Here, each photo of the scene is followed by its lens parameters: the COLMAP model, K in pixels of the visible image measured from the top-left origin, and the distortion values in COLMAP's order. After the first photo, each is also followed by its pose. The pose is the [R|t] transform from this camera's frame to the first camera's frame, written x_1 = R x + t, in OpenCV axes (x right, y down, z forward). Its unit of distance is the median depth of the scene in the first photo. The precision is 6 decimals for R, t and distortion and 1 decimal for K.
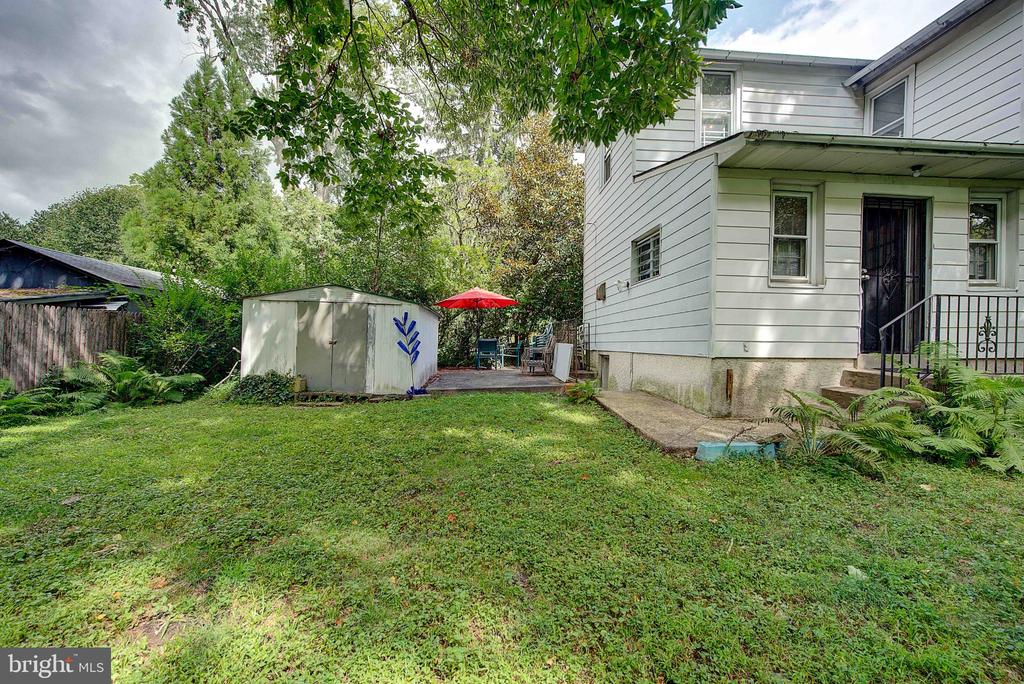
lens RADIAL K [[408.8, 0, 512.0], [0, 408.8, 342.0], [0, 0, 1]] dist [0.002754, -0.003971]
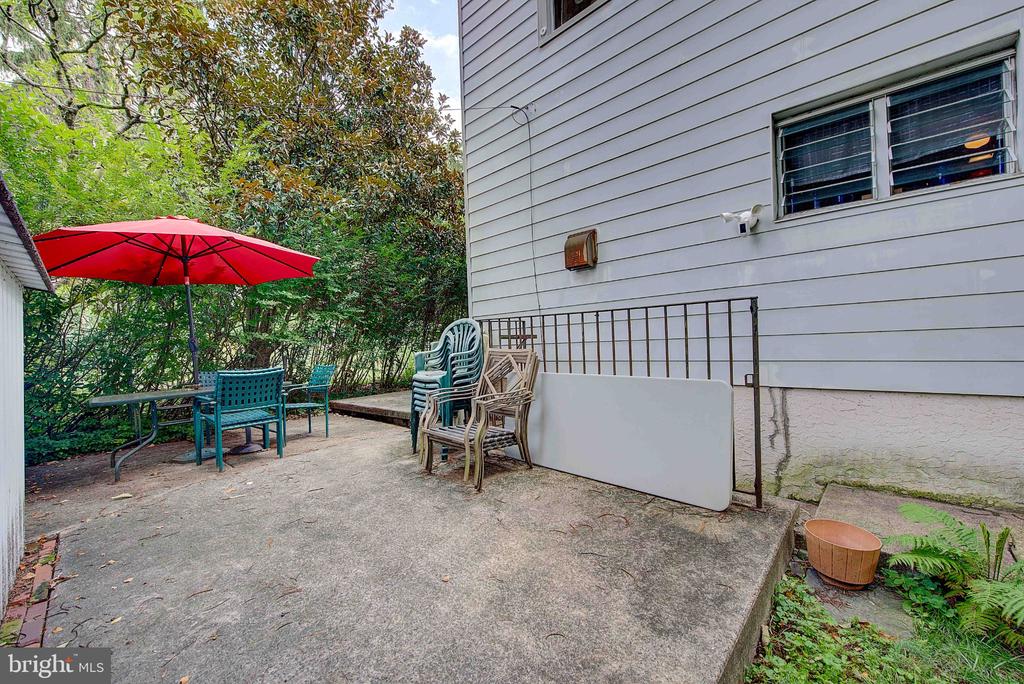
lens RADIAL K [[408.8, 0, 512.0], [0, 408.8, 342.0], [0, 0, 1]] dist [0.002754, -0.003971]
pose [[0.733965, -0.031455, 0.678458, -0.209944], [0.039317, 0.999220, 0.003793, -0.037485], [-0.678048, 0.023891, 0.734629, 1.020167]]
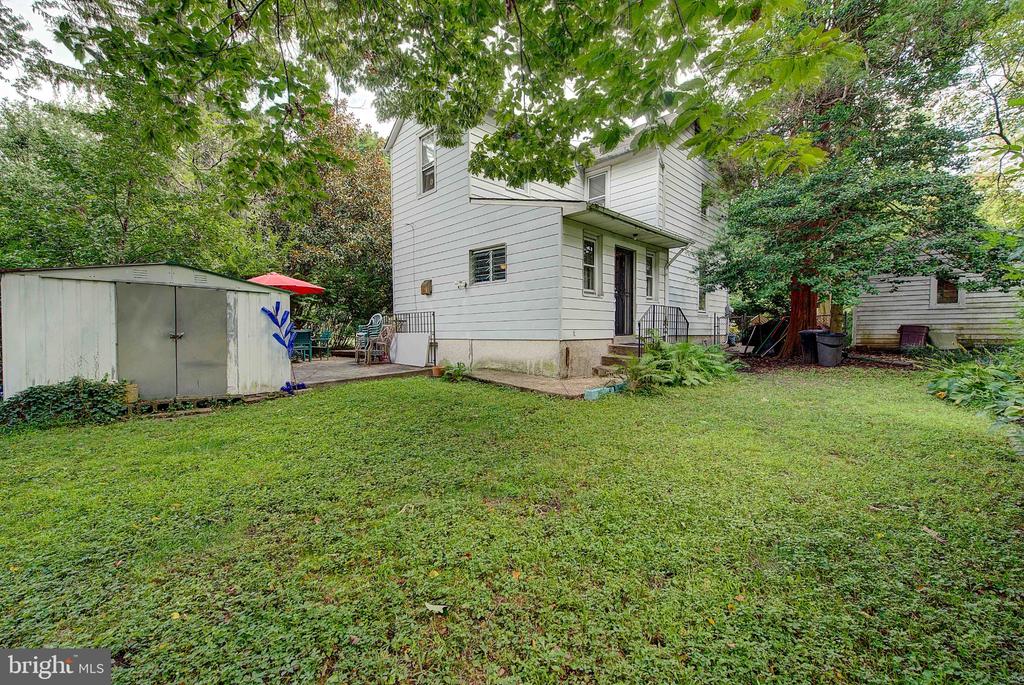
lens RADIAL K [[403.8, 0, 512.0], [0, 403.8, 342.5], [0, 0, 1]] dist [0.015505, -0.000083]
pose [[0.756673, -0.031808, 0.653019, -0.491045], [0.012941, 0.999349, 0.033681, -0.005340], [-0.653665, -0.017035, 0.756592, -0.028540]]
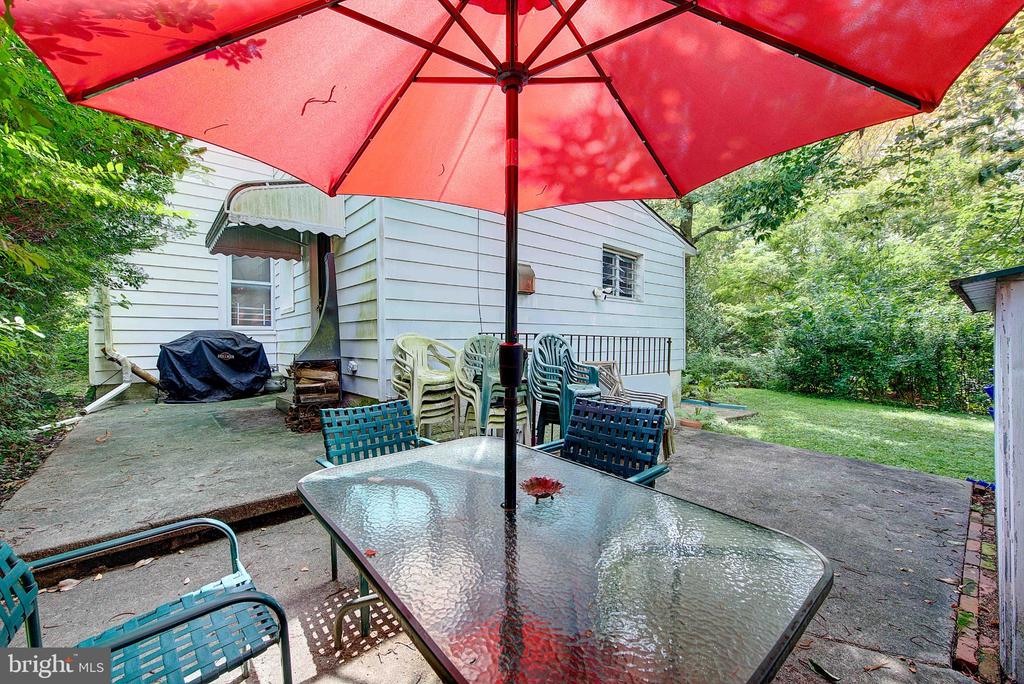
lens RADIAL K [[408.8, 0, 512.0], [0, 408.8, 342.0], [0, 0, 1]] dist [0.002754, -0.003971]
pose [[-0.604318, -0.008905, 0.796694, -0.295951], [-0.004639, 0.999960, 0.007658, -0.061024], [-0.796730, 0.000932, -0.604335, 1.898129]]
